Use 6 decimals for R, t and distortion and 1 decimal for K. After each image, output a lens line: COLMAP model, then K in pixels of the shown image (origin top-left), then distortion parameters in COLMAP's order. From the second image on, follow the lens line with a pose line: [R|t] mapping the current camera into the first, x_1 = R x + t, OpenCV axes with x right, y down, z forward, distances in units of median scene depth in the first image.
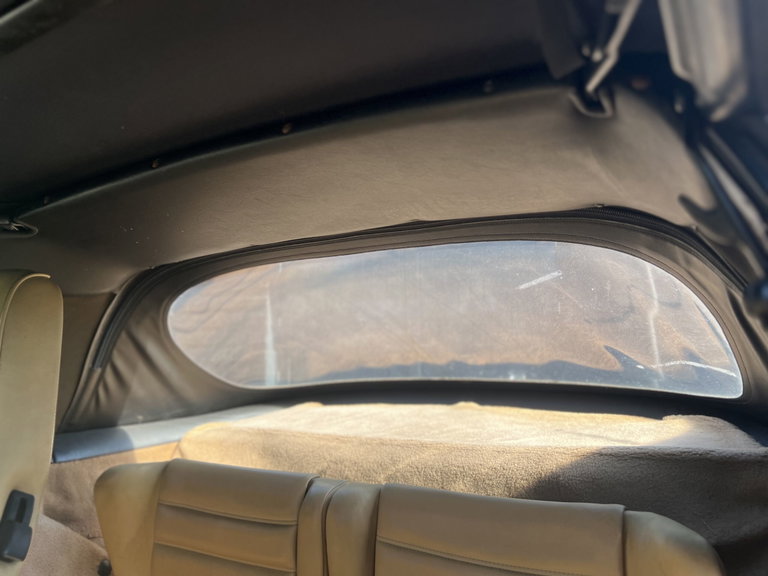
lens RADIAL K [[582.7, 0, 384.9], [0, 582.7, 291.8], [0, 0, 1]] dist [0.034999, -0.046489]
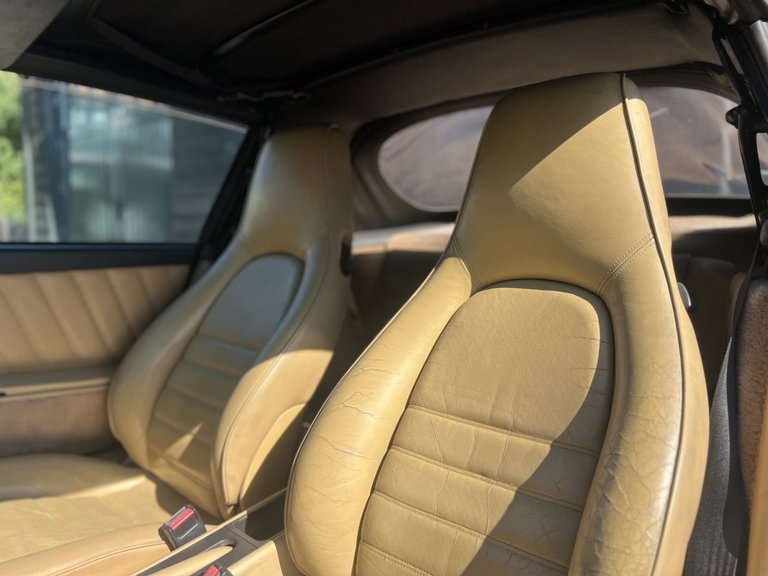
lens RADIAL K [[582.7, 0, 384.9], [0, 582.7, 291.8], [0, 0, 1]] dist [0.034999, -0.046489]
pose [[0.976959, 0.018910, -0.212587, -0.071610], [0.033821, 0.969764, 0.241692, 0.034677], [0.210730, -0.243313, 0.946780, -0.703685]]
